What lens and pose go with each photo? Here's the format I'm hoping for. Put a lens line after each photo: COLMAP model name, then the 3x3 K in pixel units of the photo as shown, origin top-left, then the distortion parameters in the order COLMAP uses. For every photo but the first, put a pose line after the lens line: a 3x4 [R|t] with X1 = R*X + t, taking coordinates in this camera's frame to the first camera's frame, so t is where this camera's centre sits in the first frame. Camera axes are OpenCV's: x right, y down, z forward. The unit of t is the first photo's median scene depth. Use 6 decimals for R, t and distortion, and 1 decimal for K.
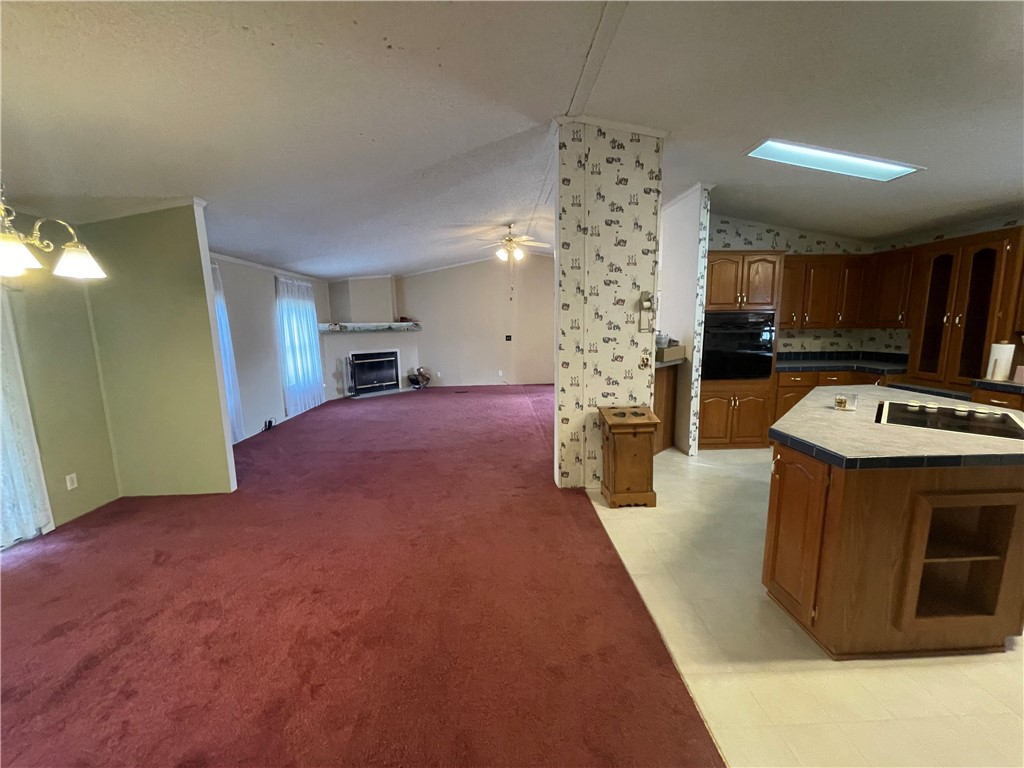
lens RADIAL K [[410.4, 0, 511.4], [0, 410.4, 381.9], [0, 0, 1]] dist [-0.001220, 0.000637]
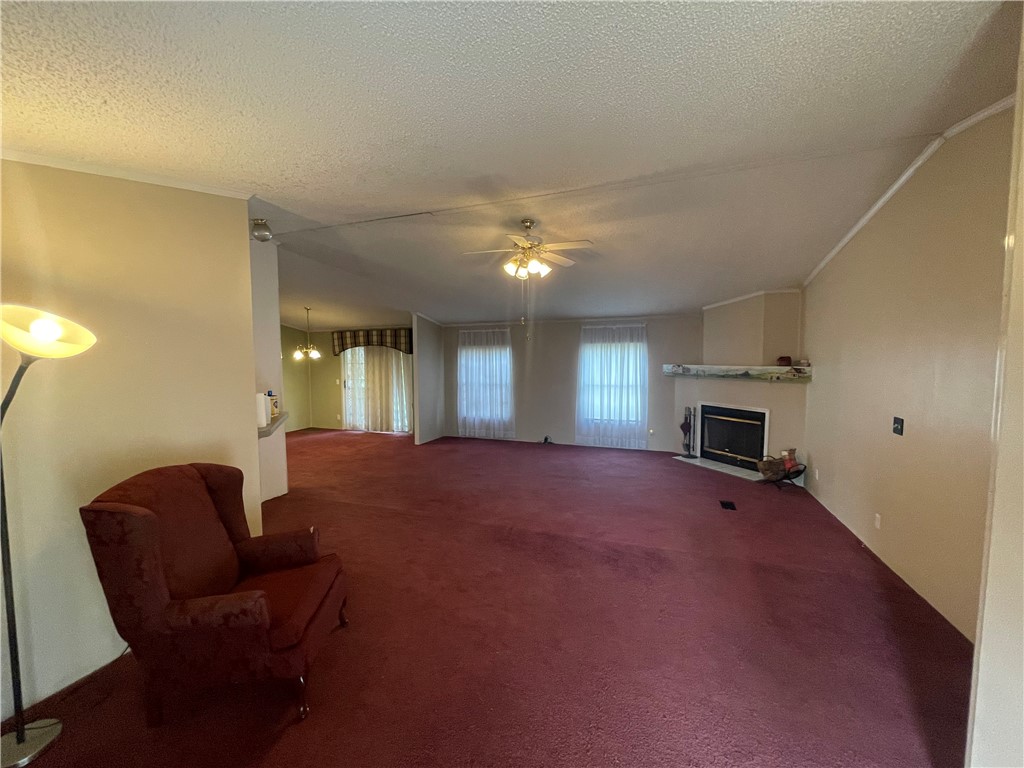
lens RADIAL K [[410.4, 0, 511.3], [0, 410.4, 387.1], [0, 0, 1]] dist [-0.001220, 0.000637]
pose [[-0.406150, 0.083181, -0.910013, 0.436146], [-0.115211, 0.983241, 0.141294, -0.159053], [0.906515, 0.162230, -0.389760, 0.918149]]
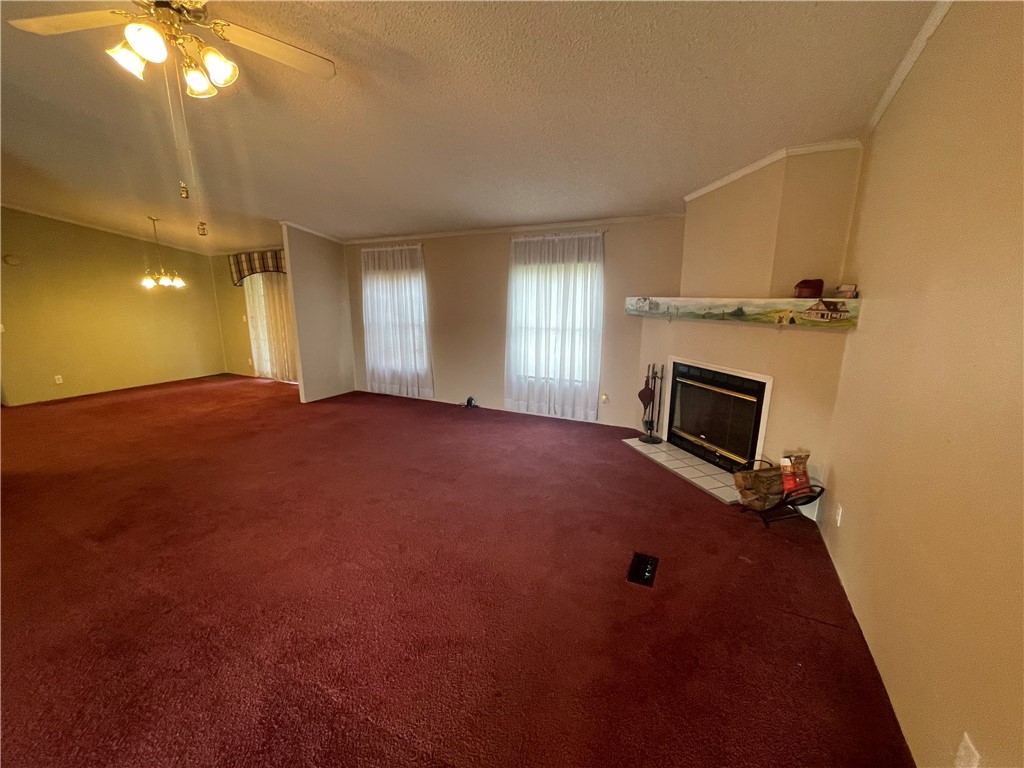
lens RADIAL K [[410.4, 0, 509.6], [0, 410.4, 387.0], [0, 0, 1]] dist [-0.001220, 0.000637]
pose [[-0.502836, 0.205836, -0.839516, 0.120493], [-0.110704, 0.947899, 0.298717, -0.154380], [0.857264, 0.243144, -0.453851, 1.004162]]
